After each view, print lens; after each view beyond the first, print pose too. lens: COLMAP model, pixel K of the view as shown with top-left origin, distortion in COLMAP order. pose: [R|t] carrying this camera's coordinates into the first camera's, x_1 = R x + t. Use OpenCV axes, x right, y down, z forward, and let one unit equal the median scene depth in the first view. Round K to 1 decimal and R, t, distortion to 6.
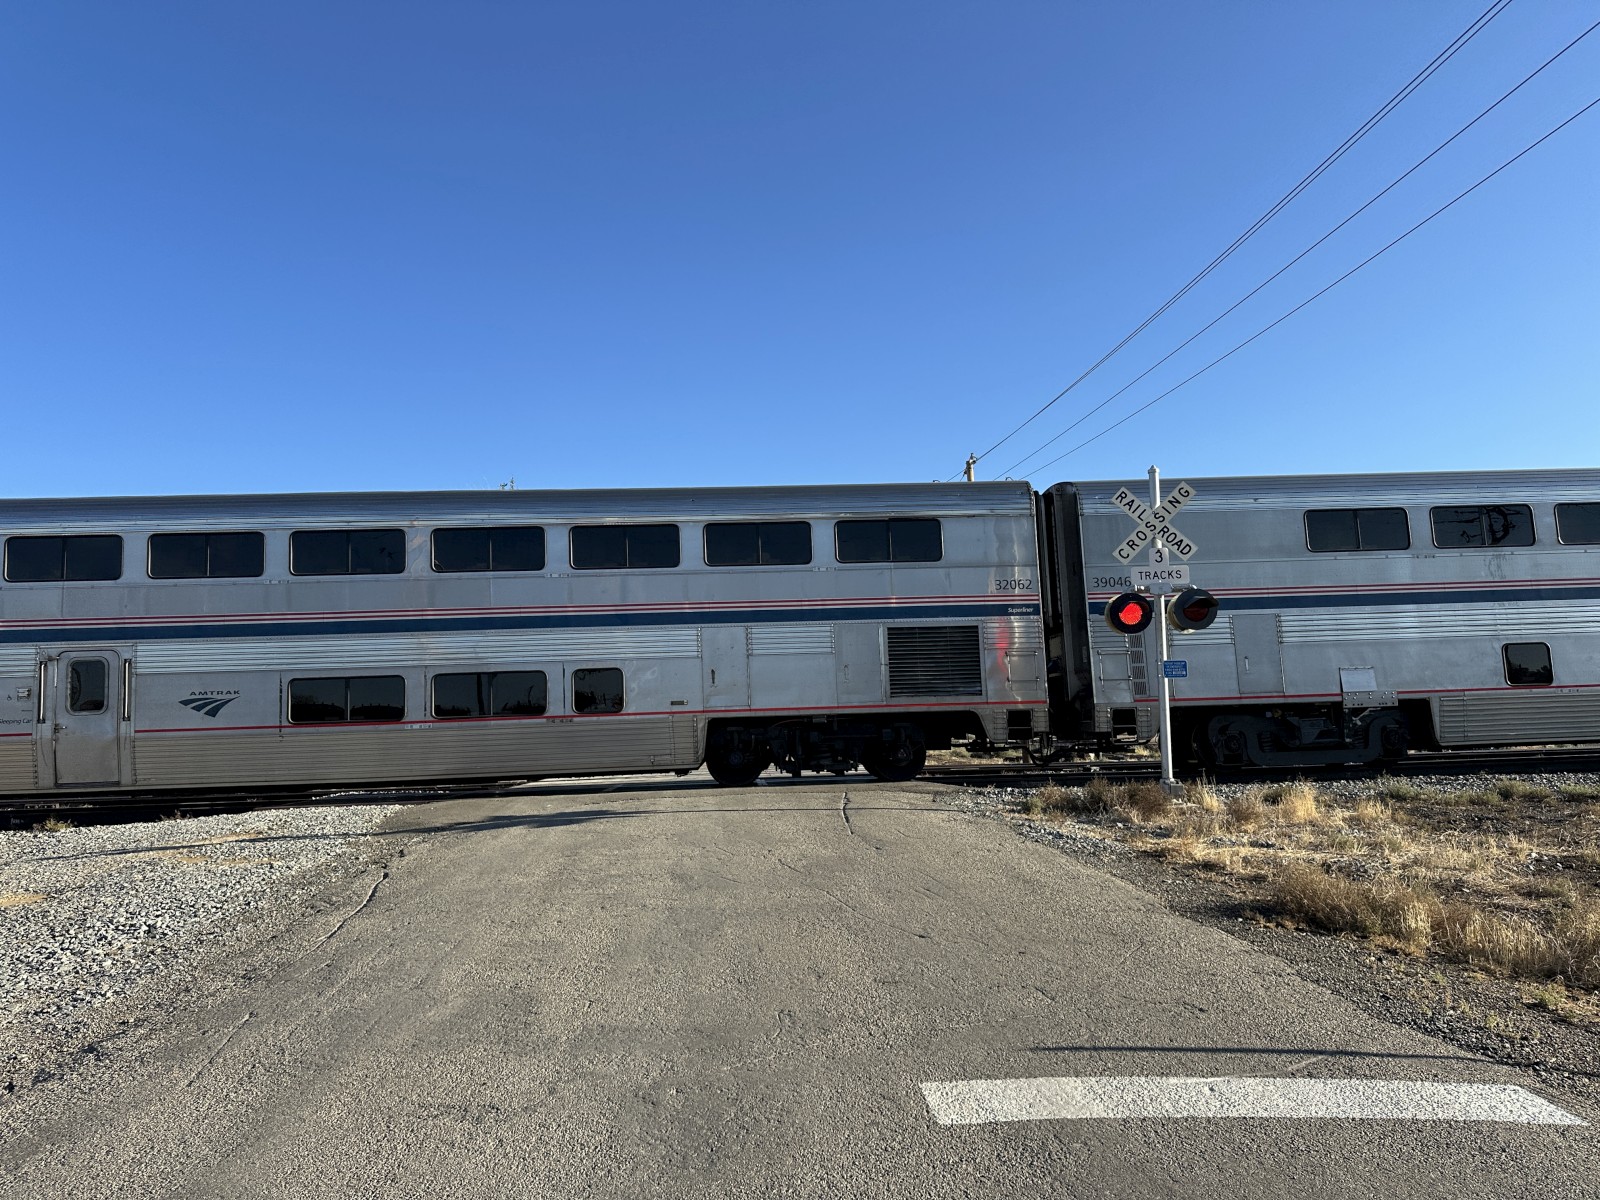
lens RADIAL K [[1089.9, 0, 798.5], [0, 1089.9, 568.3], [0, 0, 1]] dist [0.003250, -0.002823]
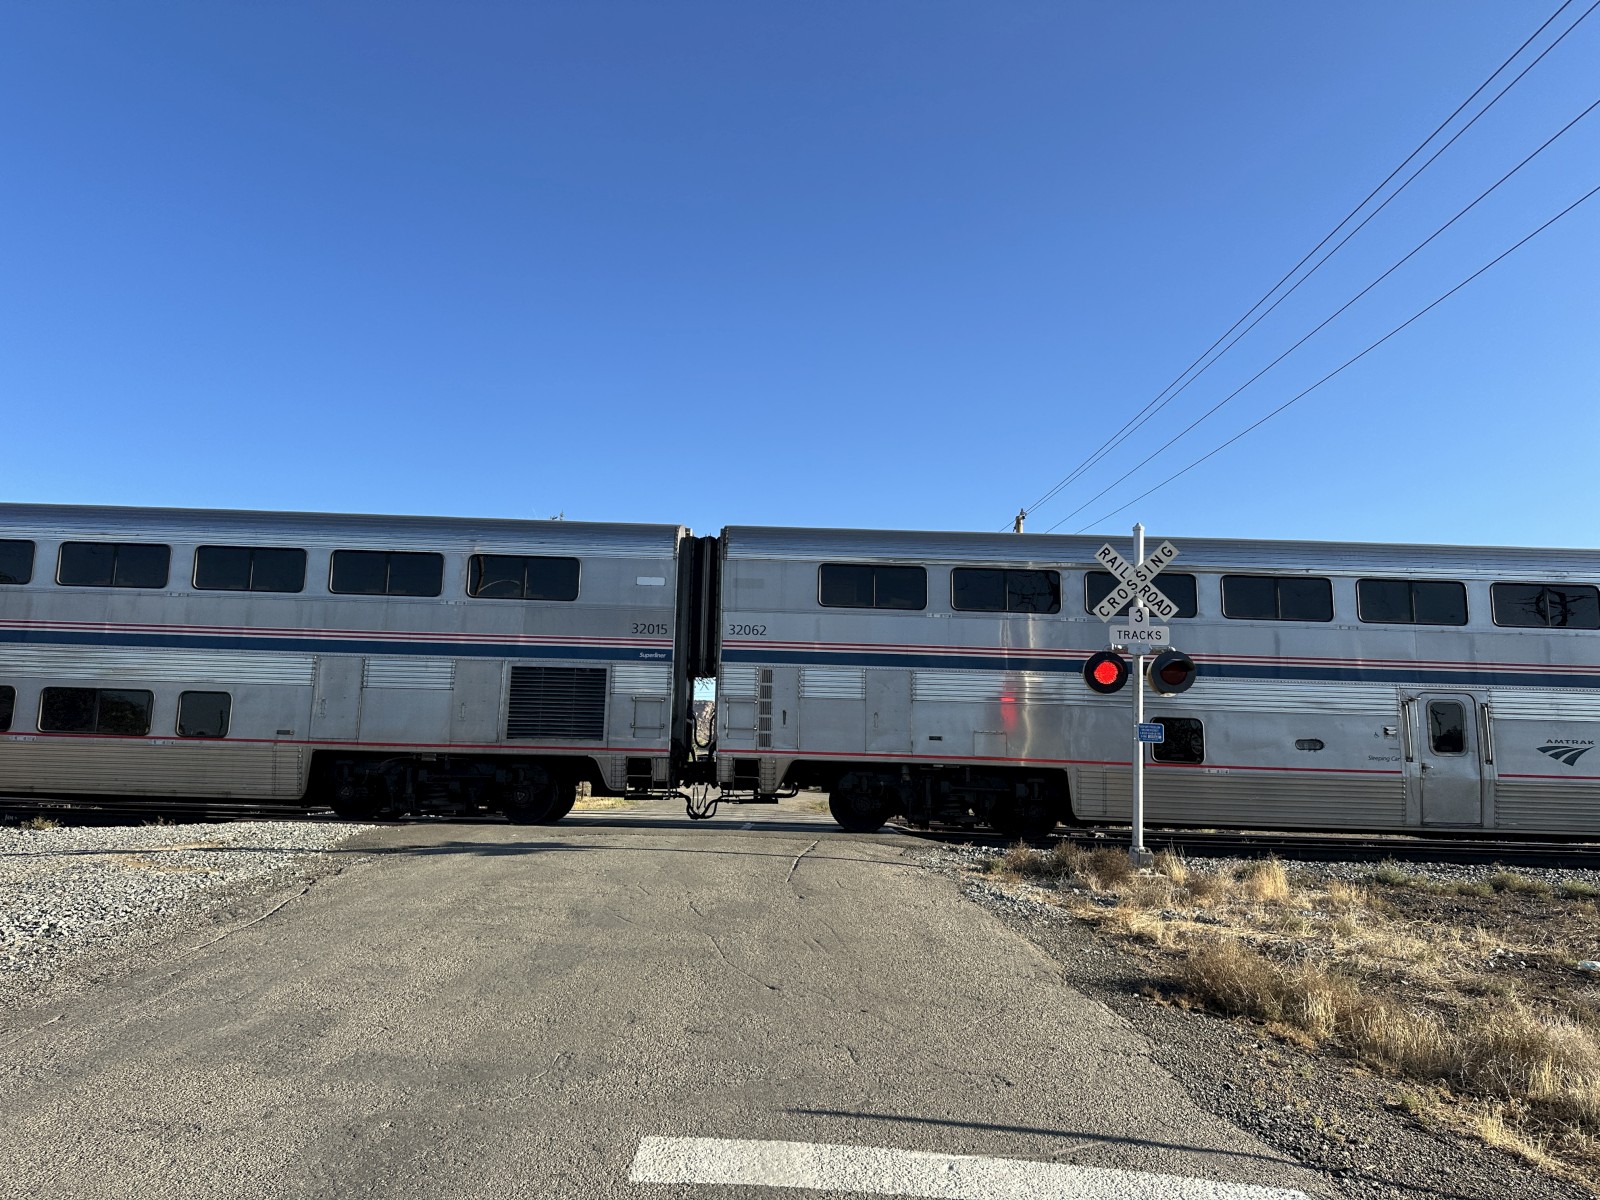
lens RADIAL K [[1100.3, 0, 797.3], [0, 1100.3, 594.8], [0, 0, 1]] dist [0.003743, -0.002506]
pose [[0.996973, 0.049522, -0.059936, 0.093085], [-0.050368, 0.998650, -0.012673, -0.002374], [0.059228, 0.015654, 0.998122, 0.005034]]
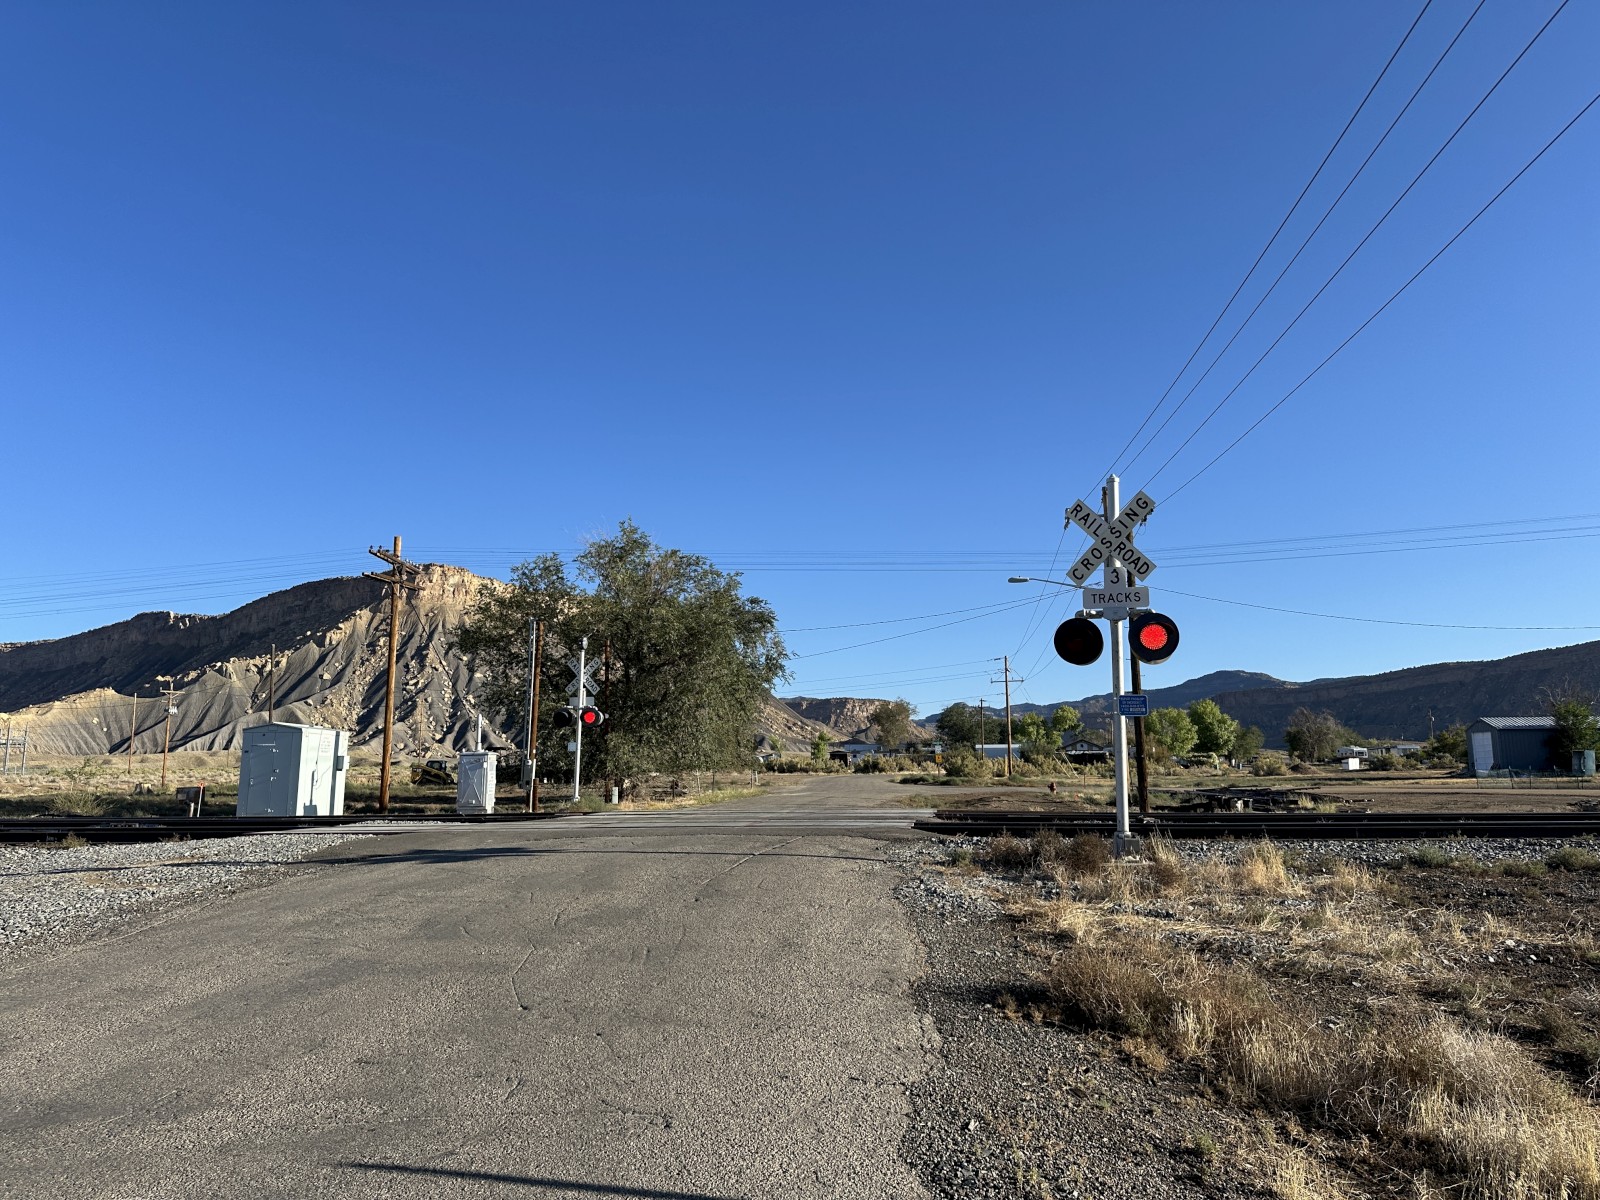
lens RADIAL K [[1107.3, 0, 787.6], [0, 1107.3, 601.9], [0, 0, 1]] dist [0.005742, -0.006403]
pose [[0.980704, -0.011012, -0.195190, 0.268271], [0.012462, 0.999903, 0.006205, 0.000326], [0.195103, -0.008517, 0.980746, 0.083761]]
